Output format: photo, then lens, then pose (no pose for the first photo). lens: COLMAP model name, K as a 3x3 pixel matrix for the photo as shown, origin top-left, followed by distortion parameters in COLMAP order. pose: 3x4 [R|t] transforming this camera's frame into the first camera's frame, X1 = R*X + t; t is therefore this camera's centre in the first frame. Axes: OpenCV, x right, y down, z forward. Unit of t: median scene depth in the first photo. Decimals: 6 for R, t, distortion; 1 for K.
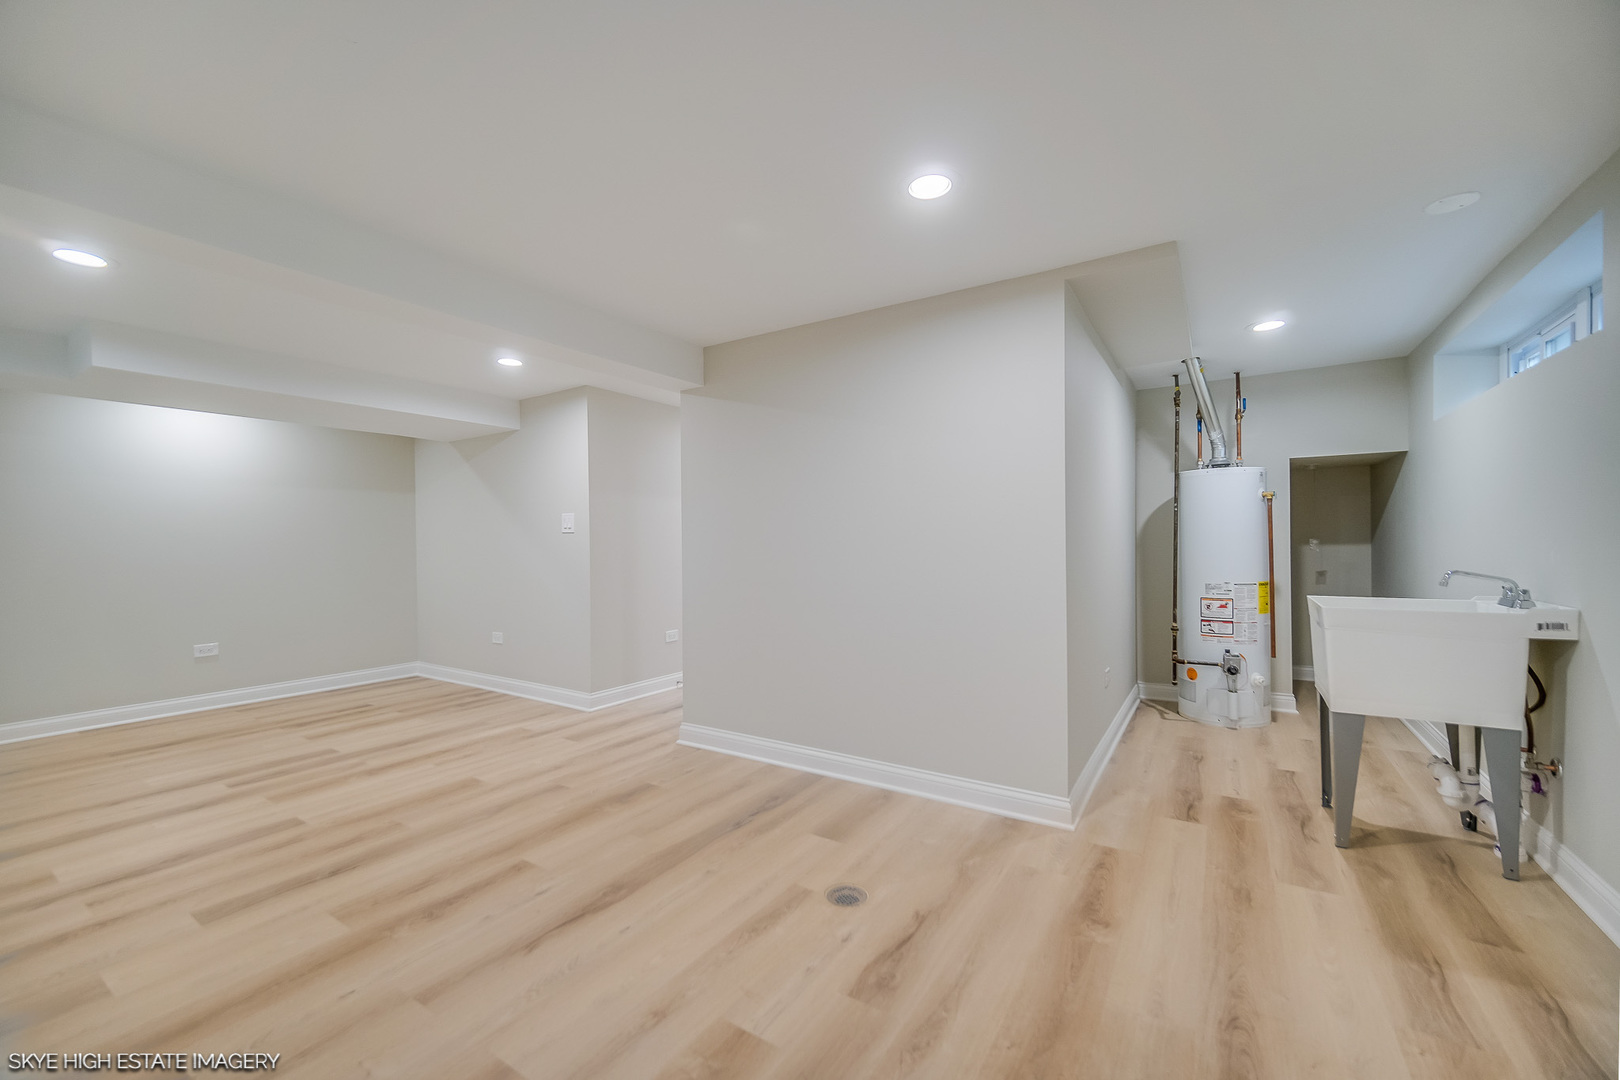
lens RADIAL K [[646.6, 0, 806.2], [0, 646.6, 542.0], [0, 0, 1]] dist [-0.001935, -0.000105]
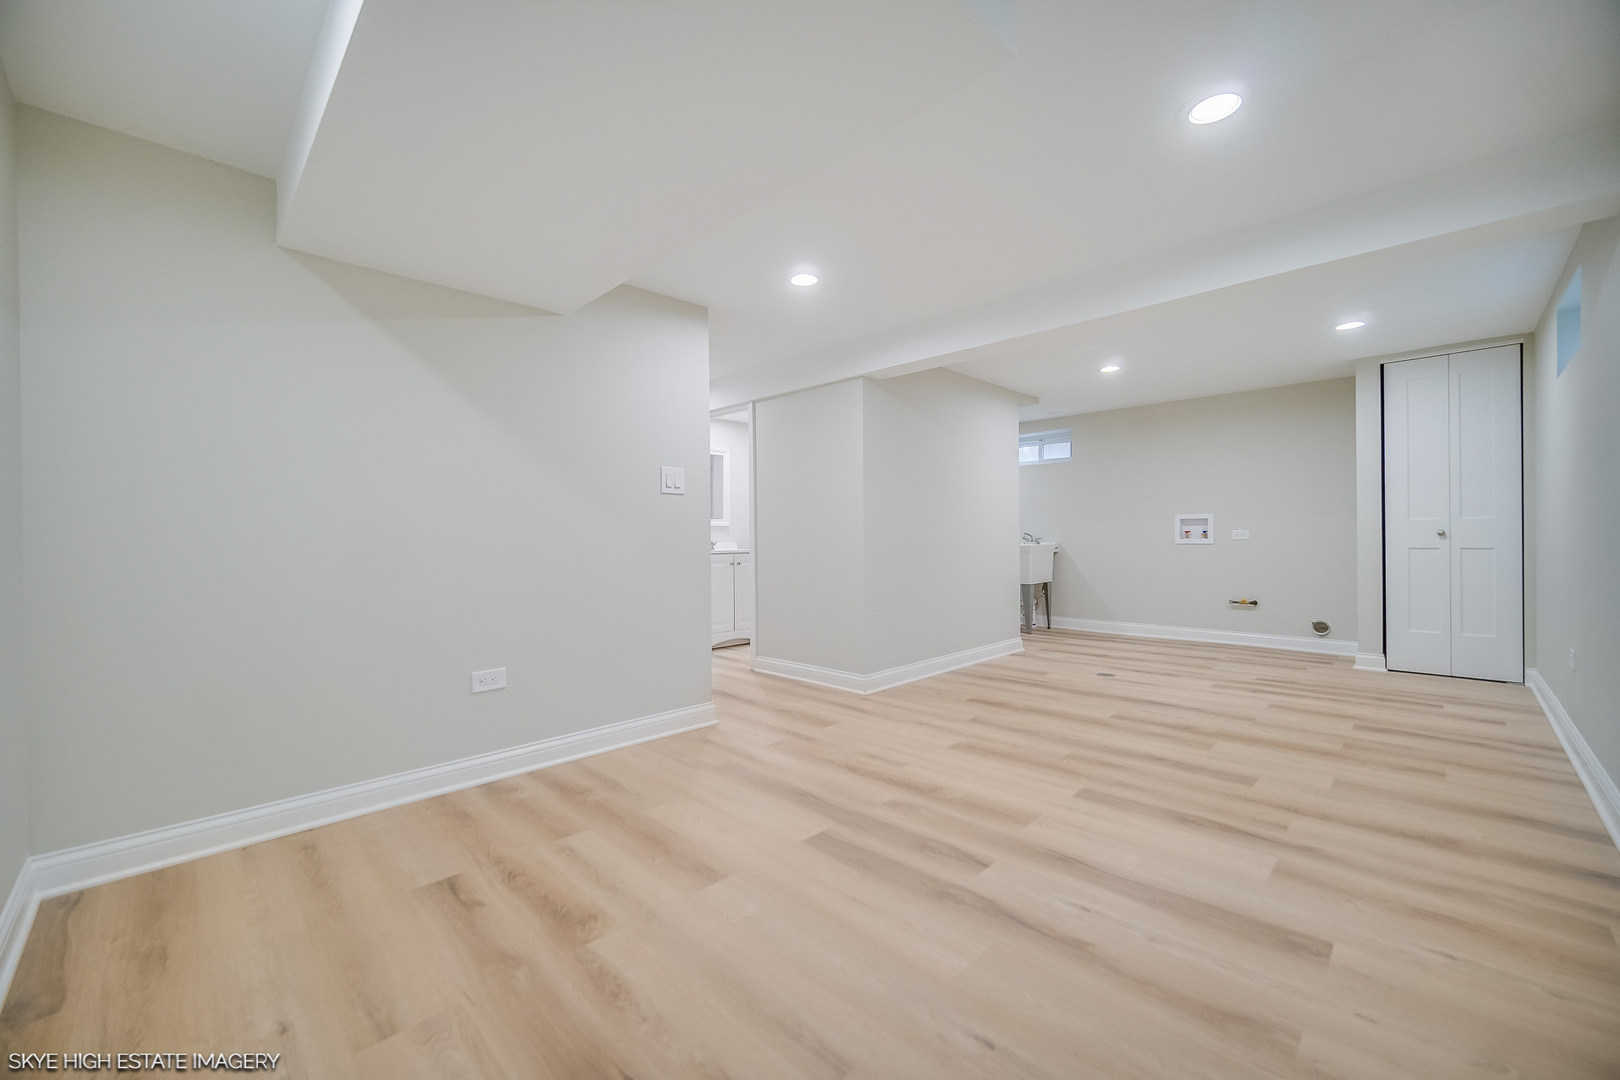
lens RADIAL K [[646.6, 0, 807.9], [0, 646.6, 537.8], [0, 0, 1]] dist [-0.001935, -0.000105]
pose [[0.201767, 0.004441, 0.979423, -1.570284], [0.004314, 0.999976, -0.005423, 0.059646], [-0.979424, 0.005319, 0.201743, 1.054260]]
